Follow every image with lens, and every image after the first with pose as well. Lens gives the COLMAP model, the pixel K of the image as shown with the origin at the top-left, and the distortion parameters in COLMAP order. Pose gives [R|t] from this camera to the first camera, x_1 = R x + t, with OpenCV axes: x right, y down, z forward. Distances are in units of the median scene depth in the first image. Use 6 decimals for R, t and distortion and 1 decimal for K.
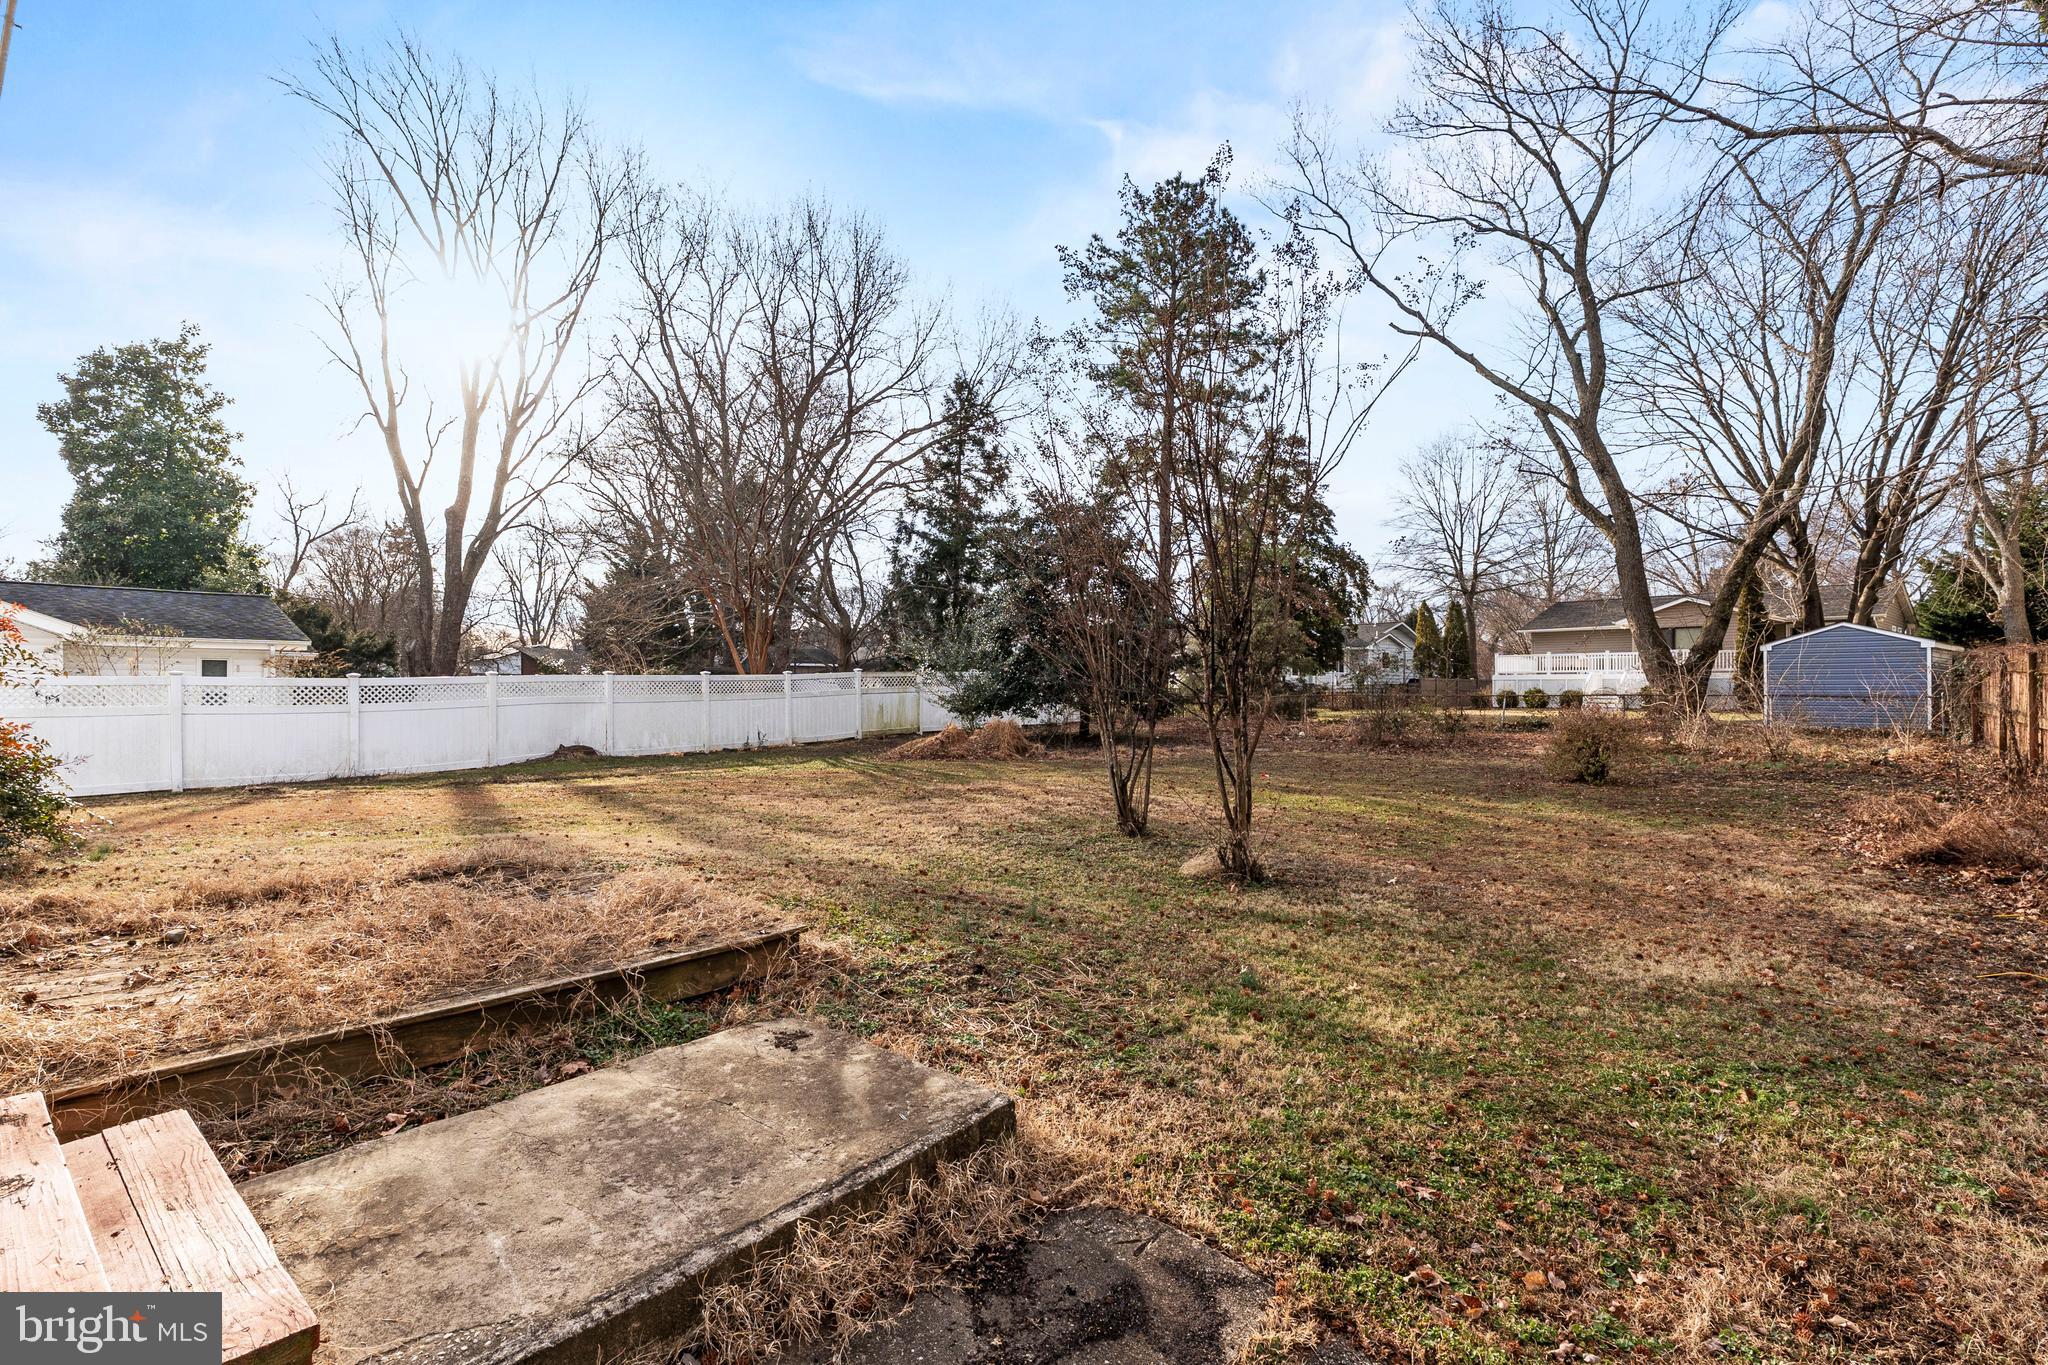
lens RADIAL K [[1008.6, 0, 1016.9], [0, 1008.6, 675.7], [0, 0, 1]] dist [0.002405, 0.000860]
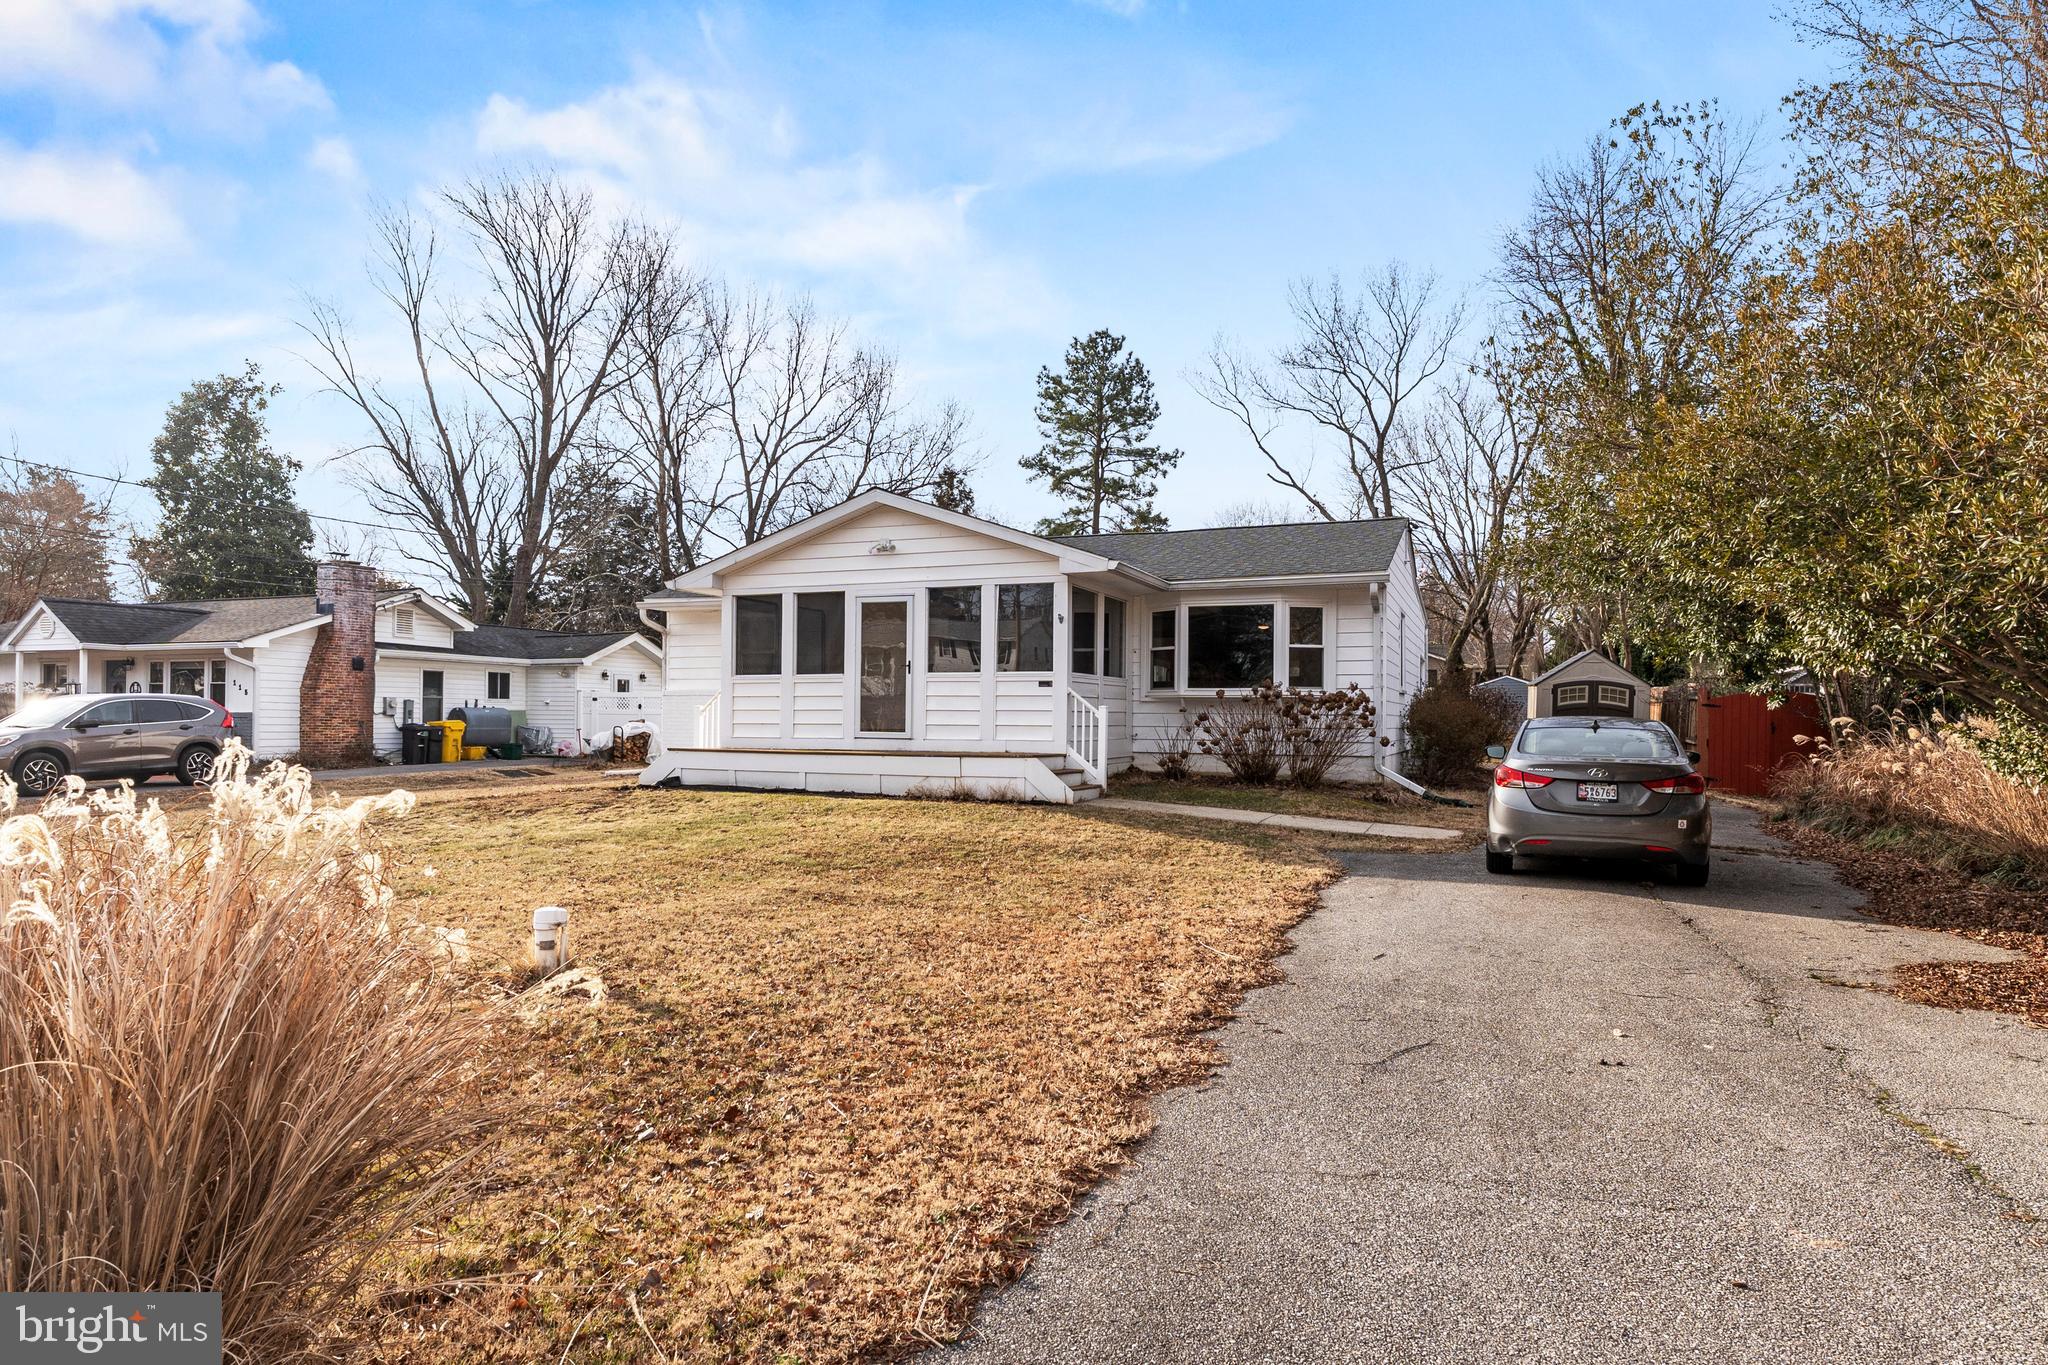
lens RADIAL K [[1181.1, 0, 1025.3], [0, 1181.1, 690.6], [0, 0, 1]] dist [0.000740, 0.001163]
pose [[0.952684, 0.016460, 0.303516, -0.517260], [-0.016880, 0.999857, -0.001242, -0.007527], [-0.303492, -0.003940, 0.952826, -0.602619]]
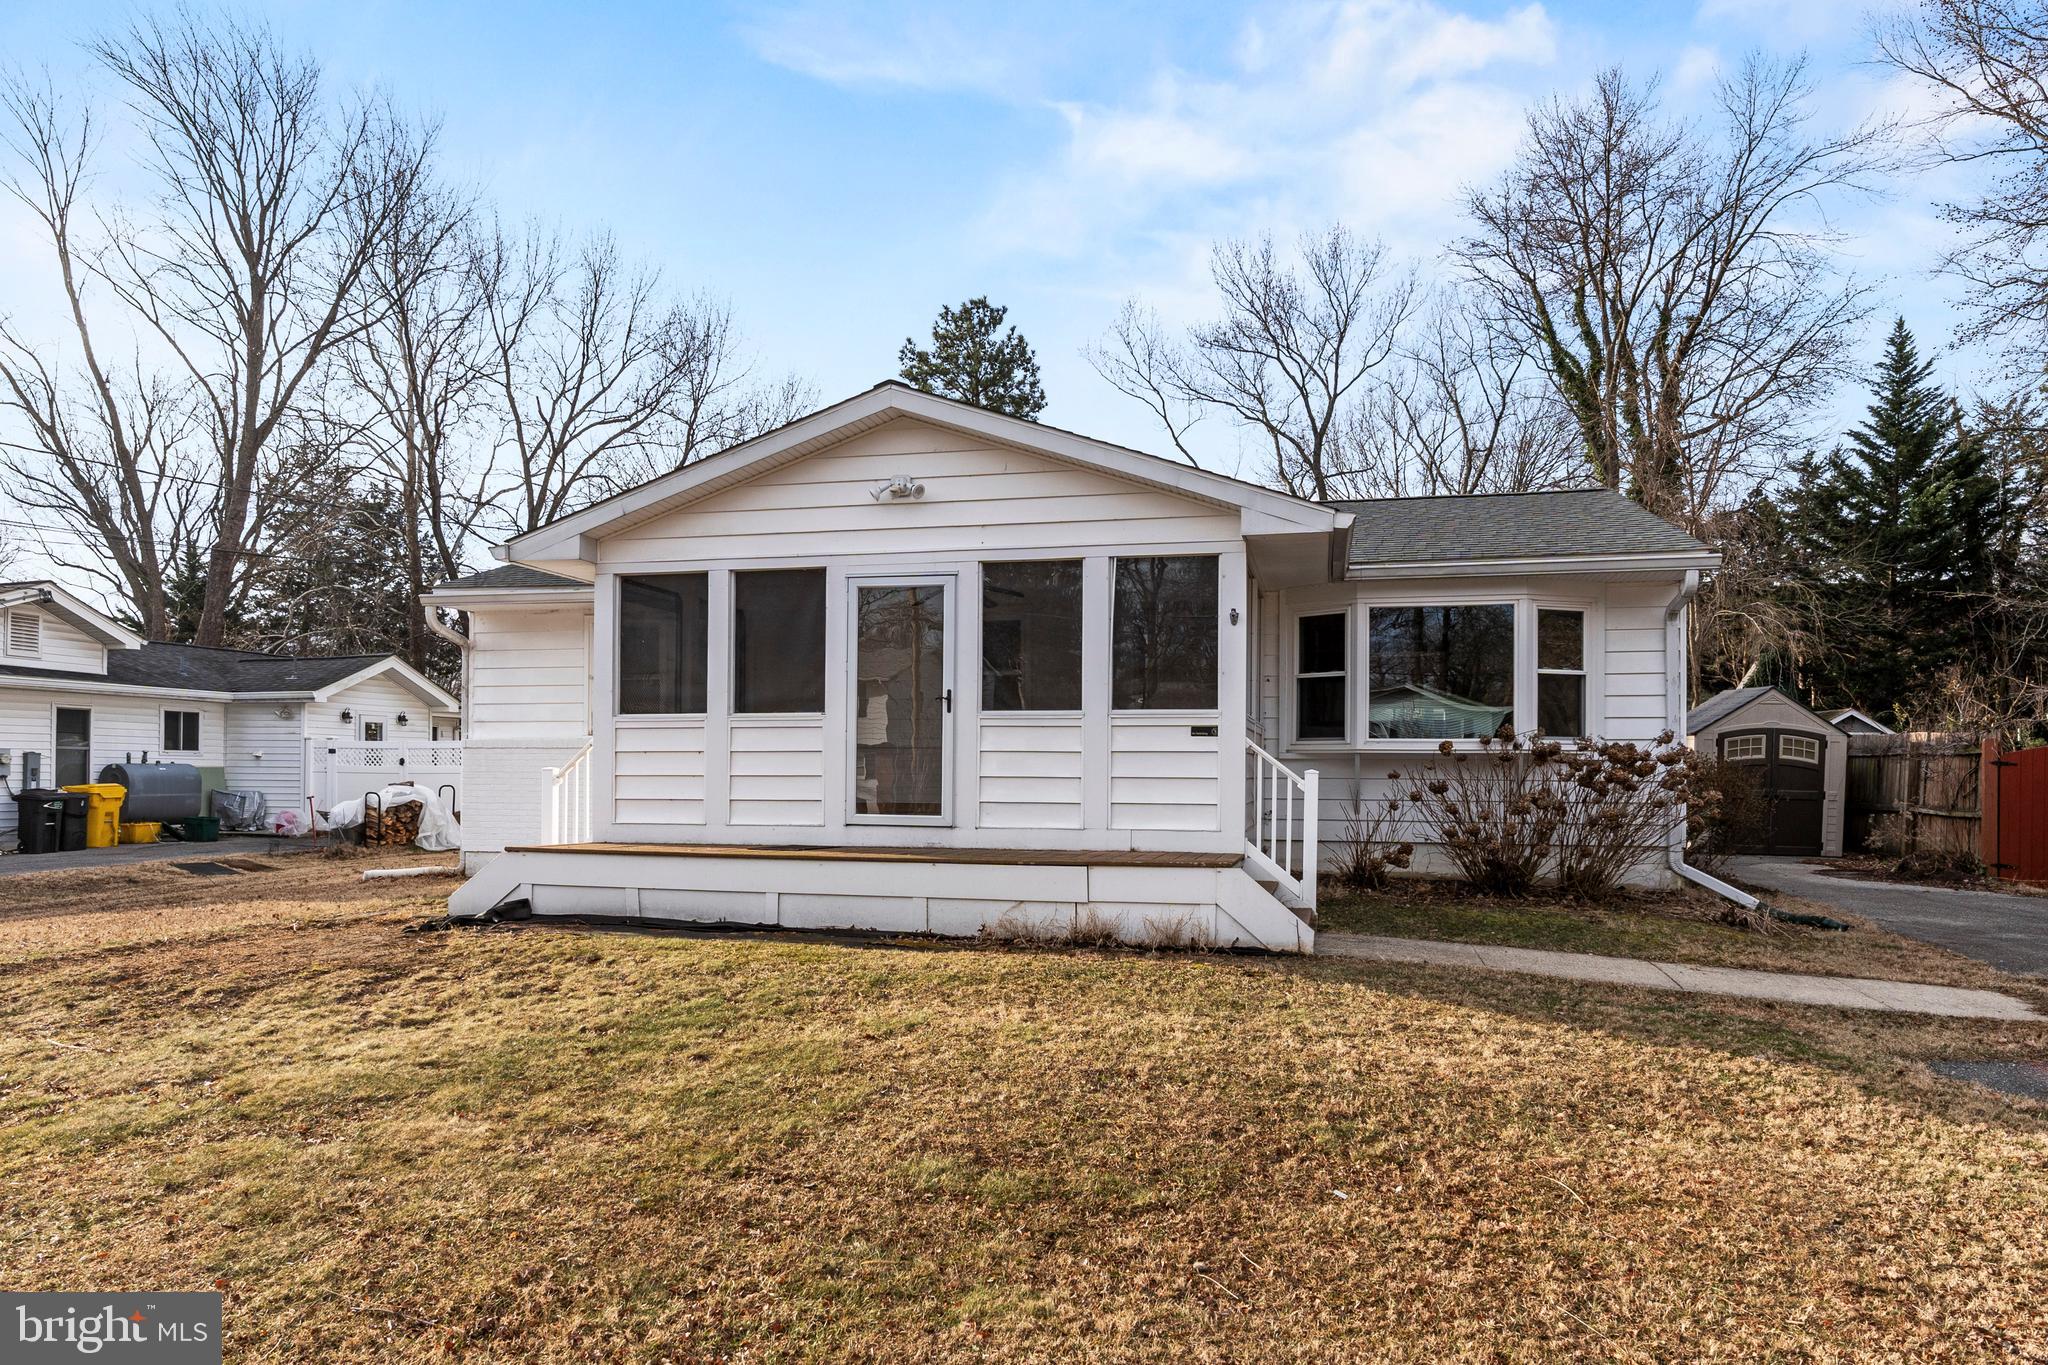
lens RADIAL K [[1340.2, 0, 1022.5], [0, 1340.2, 746.3], [0, 0, 1]] dist [0.008212, -0.007626]
pose [[0.902406, 0.015603, 0.430605, -0.531901], [-0.018489, 0.999826, 0.002520, -0.007505], [-0.430490, -0.010236, 0.902537, -0.445958]]
